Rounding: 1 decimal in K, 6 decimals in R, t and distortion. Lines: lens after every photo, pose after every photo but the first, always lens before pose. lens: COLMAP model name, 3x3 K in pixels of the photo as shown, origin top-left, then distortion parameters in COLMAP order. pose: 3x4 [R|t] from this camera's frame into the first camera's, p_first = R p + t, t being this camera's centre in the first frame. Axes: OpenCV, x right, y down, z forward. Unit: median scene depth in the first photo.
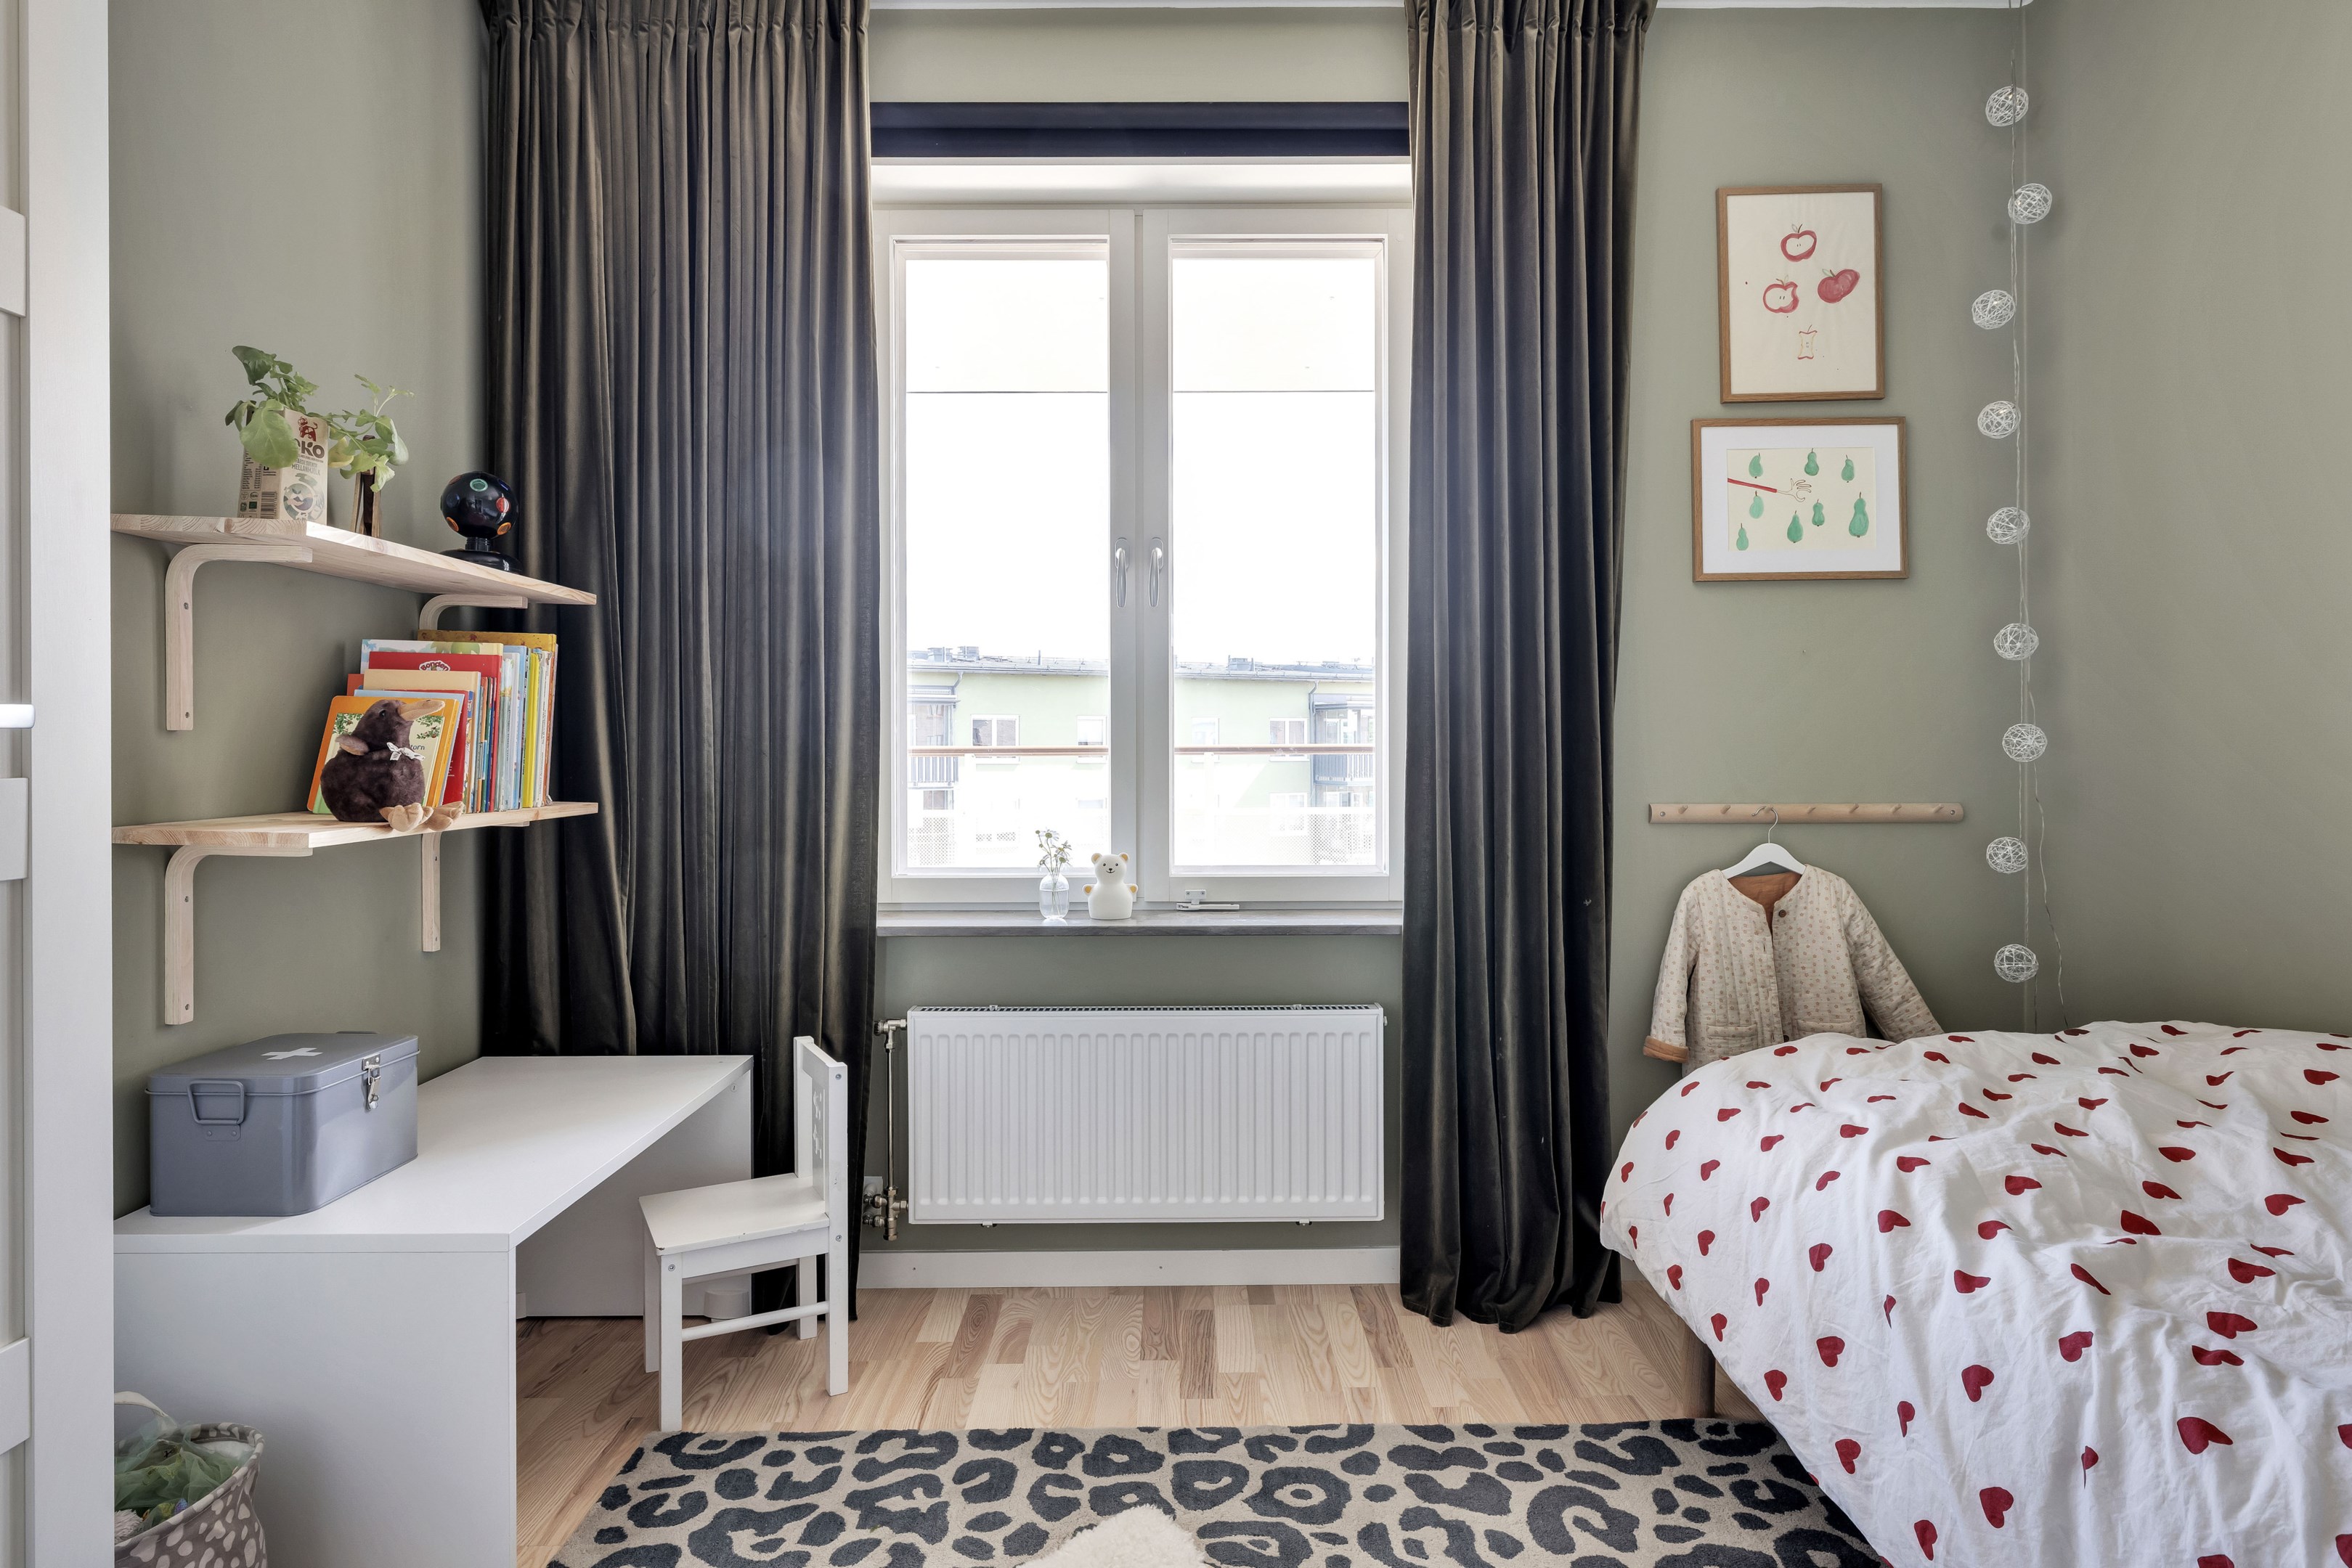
lens RADIAL K [[1418.4, 0, 1176.0], [0, 1418.4, 784.0], [0, 0, 1]] dist [-0.021235, -0.000026]
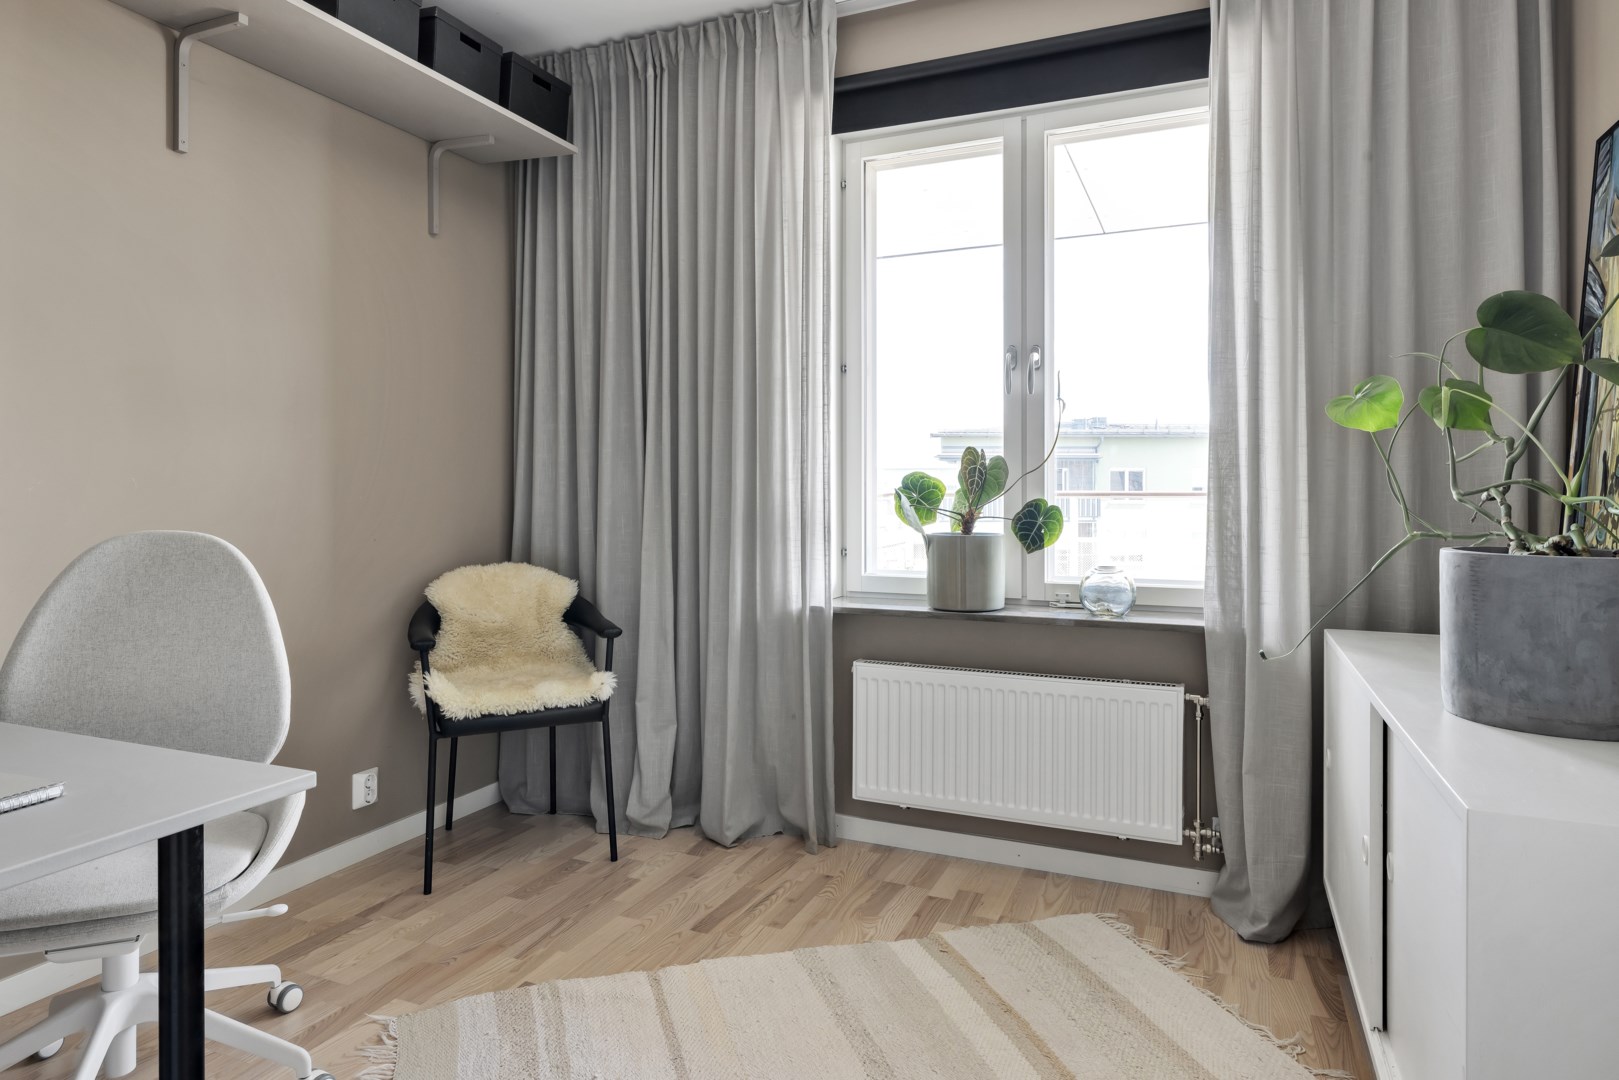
lens RADIAL K [[993.2, 0, 809.5], [0, 993.2, 540.0], [0, 0, 1]] dist [0.018374, -0.001226]
pose [[0.902438, 0.023971, -0.430153, 0.208978], [-0.013770, 0.999546, 0.026814, -0.001235], [0.430600, -0.018275, 0.902358, 0.000697]]
